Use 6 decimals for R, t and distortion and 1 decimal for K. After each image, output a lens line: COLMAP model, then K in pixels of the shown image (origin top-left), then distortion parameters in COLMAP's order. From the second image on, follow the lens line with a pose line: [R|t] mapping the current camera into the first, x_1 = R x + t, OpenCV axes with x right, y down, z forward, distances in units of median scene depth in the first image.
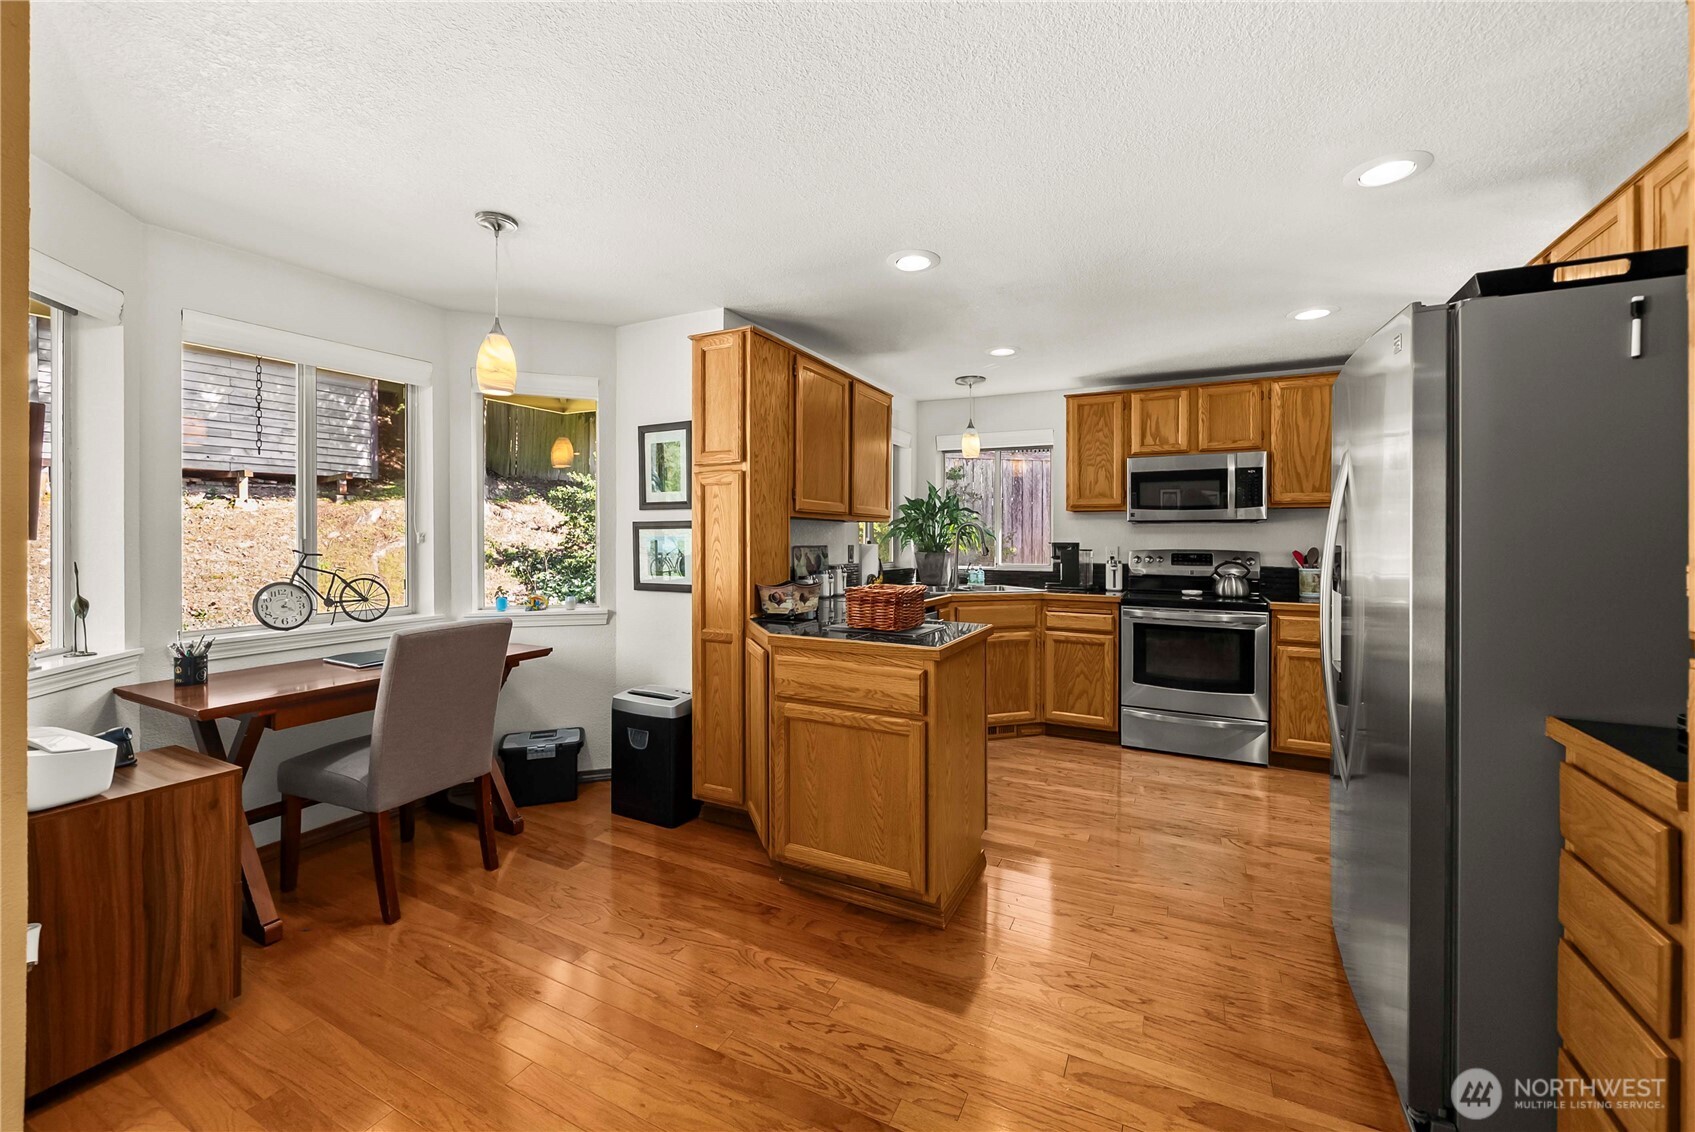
lens RADIAL K [[680.5, 0, 843.1], [0, 680.5, 532.8], [0, 0, 1]] dist [-0.002741, 0.000166]
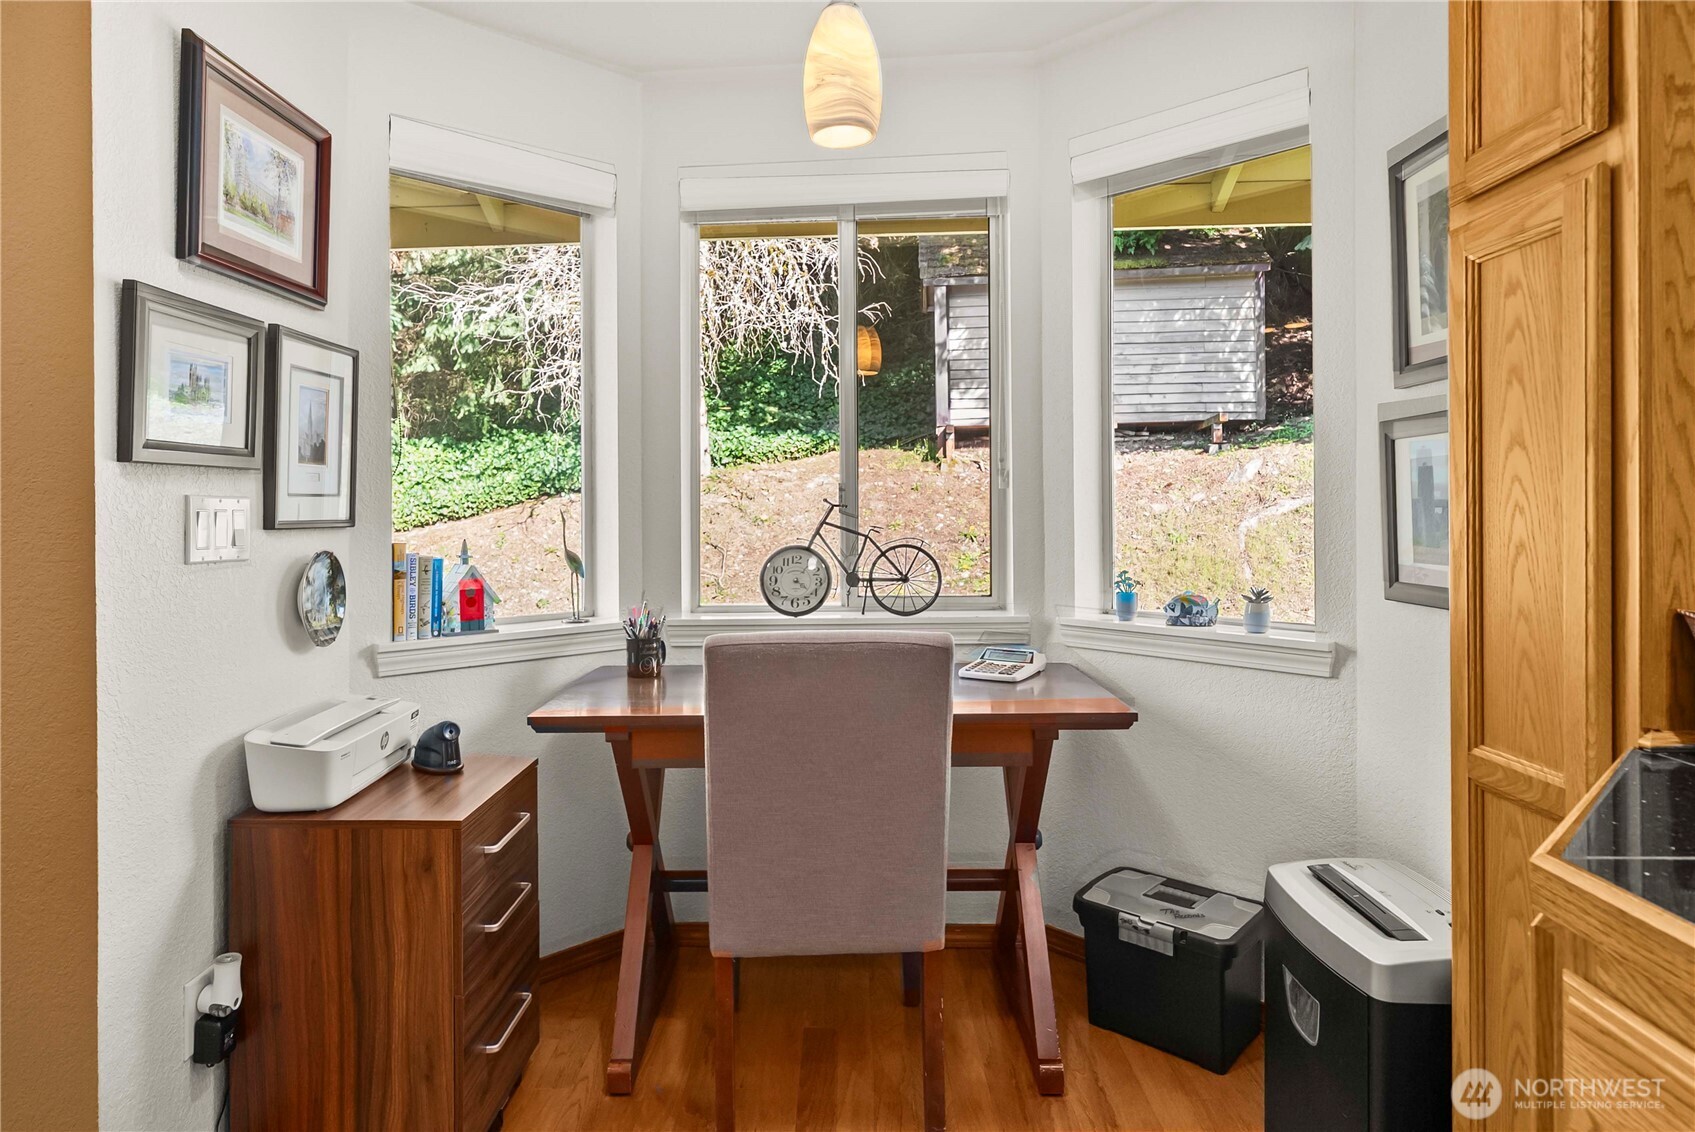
lens RADIAL K [[951.8, 0, 823.1], [0, 951.8, 513.2], [0, 0, 1]] dist [0.002194, 0.000602]
pose [[0.431998, -0.002019, -0.901872, 0.034392], [0.013177, 0.999905, 0.004073, 0.024262], [0.901778, -0.013643, 0.431984, 0.405449]]
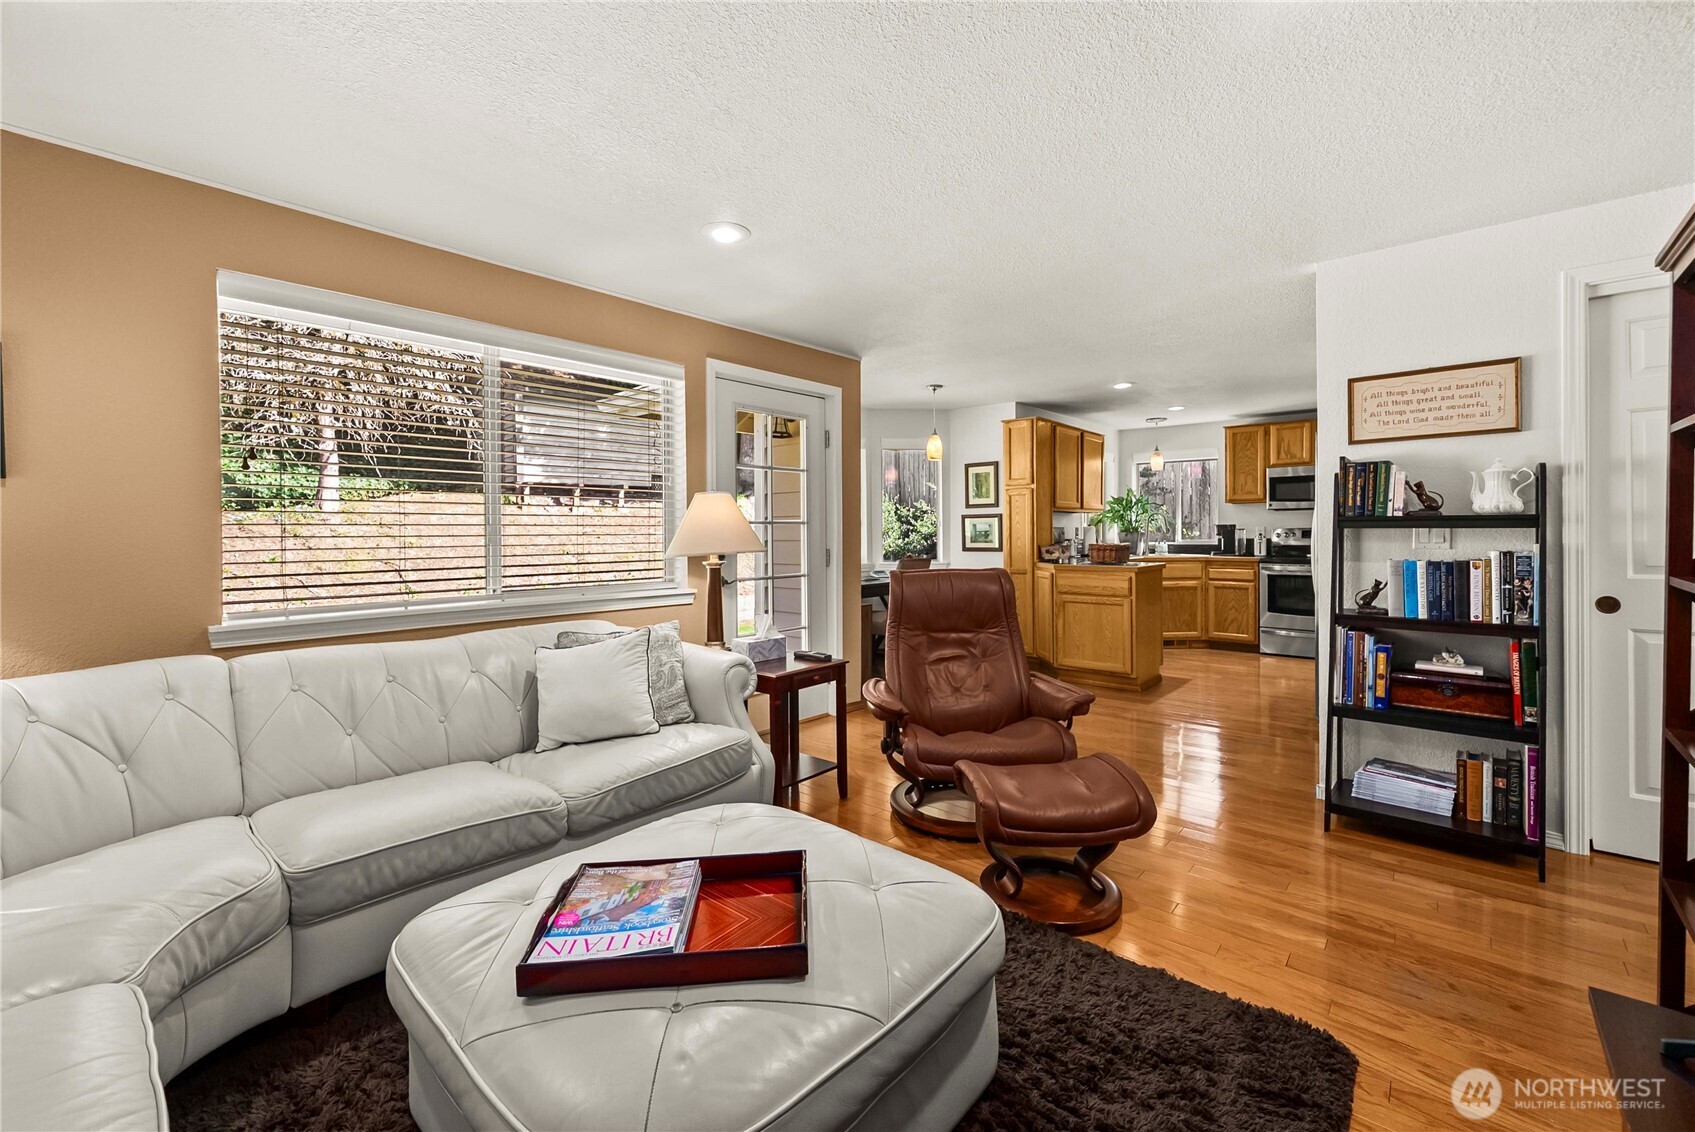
lens RADIAL K [[688.9, 0, 855.5], [0, 688.9, 537.8], [0, 0, 1]] dist [-0.000941, -0.000071]
pose [[0.971289, -0.008100, -0.237763, -0.115735], [0.011978, 0.999818, 0.014873, 0.012725], [0.237599, -0.017294, 0.971209, -0.748108]]
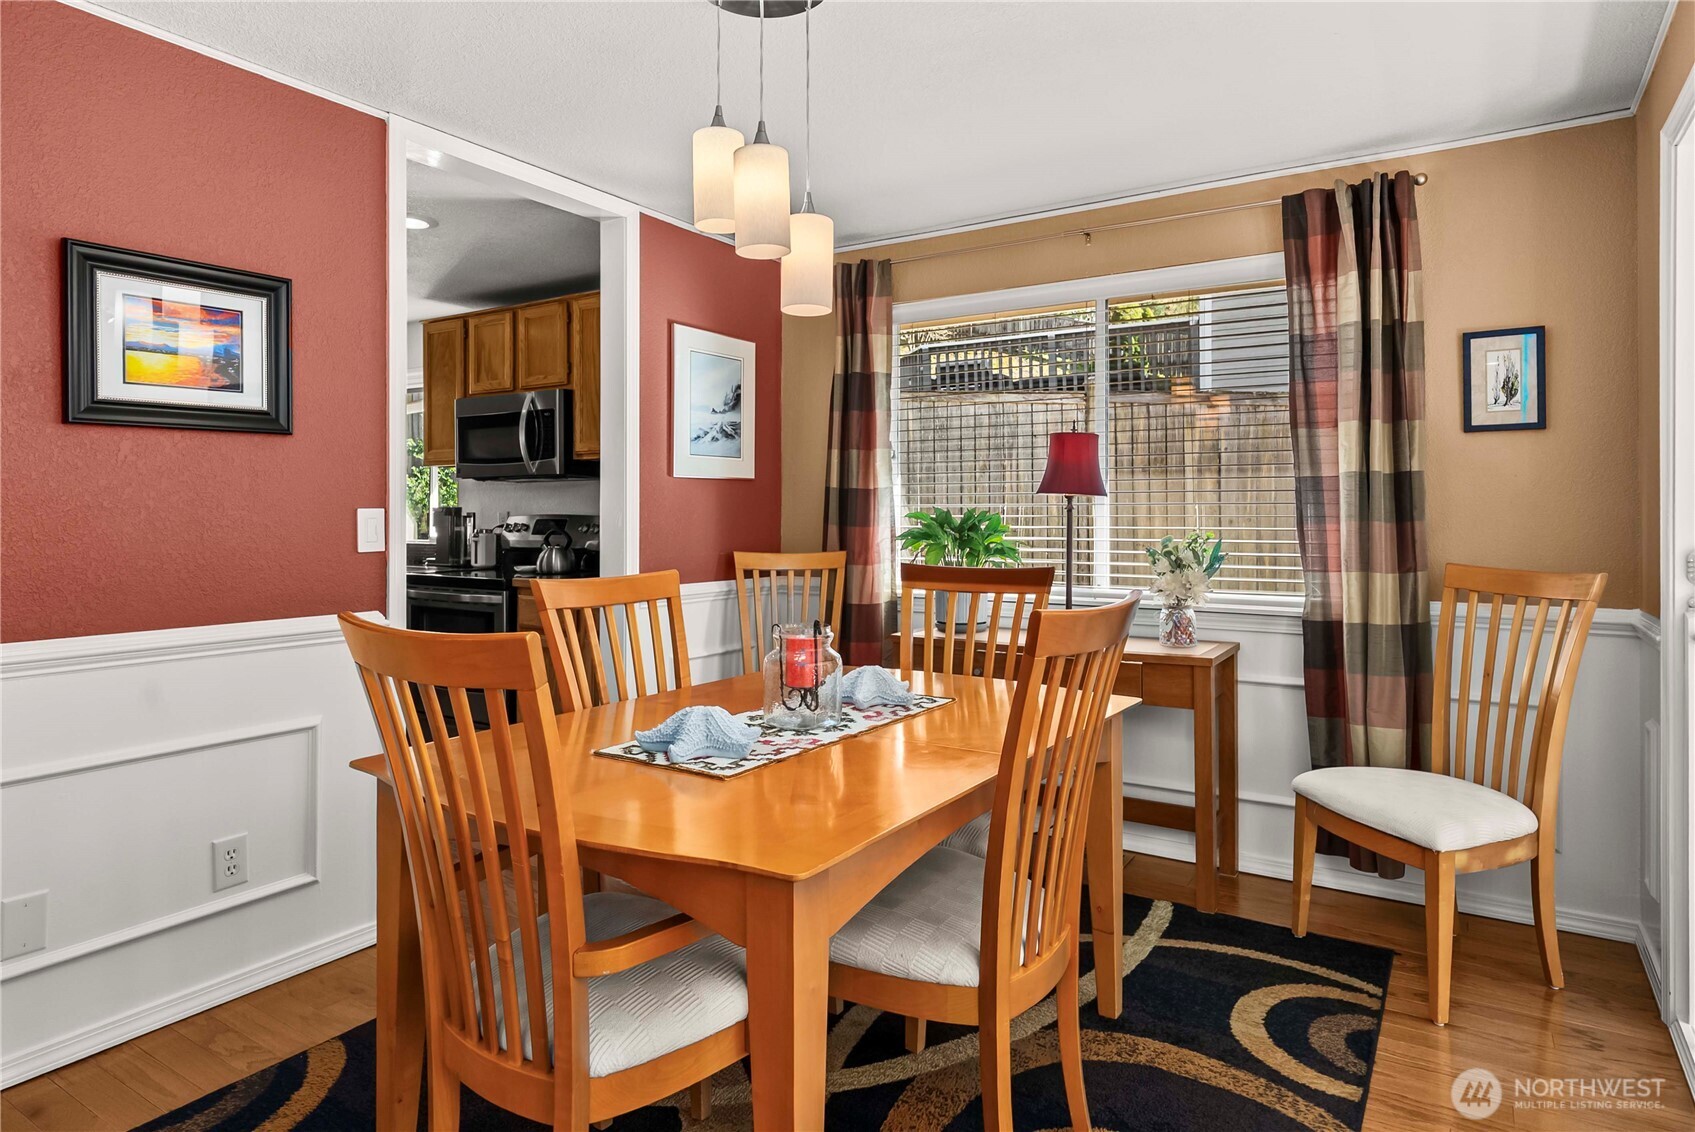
lens RADIAL K [[975.3, 0, 847.6], [0, 975.3, 514.4], [0, 0, 1]] dist [0.000023, -0.000006]
pose [[0.995678, -0.003847, -0.092790, 1.017762], [0.004574, 0.999961, 0.007619, 0.018849], [0.092757, -0.008010, 0.995657, -0.095533]]
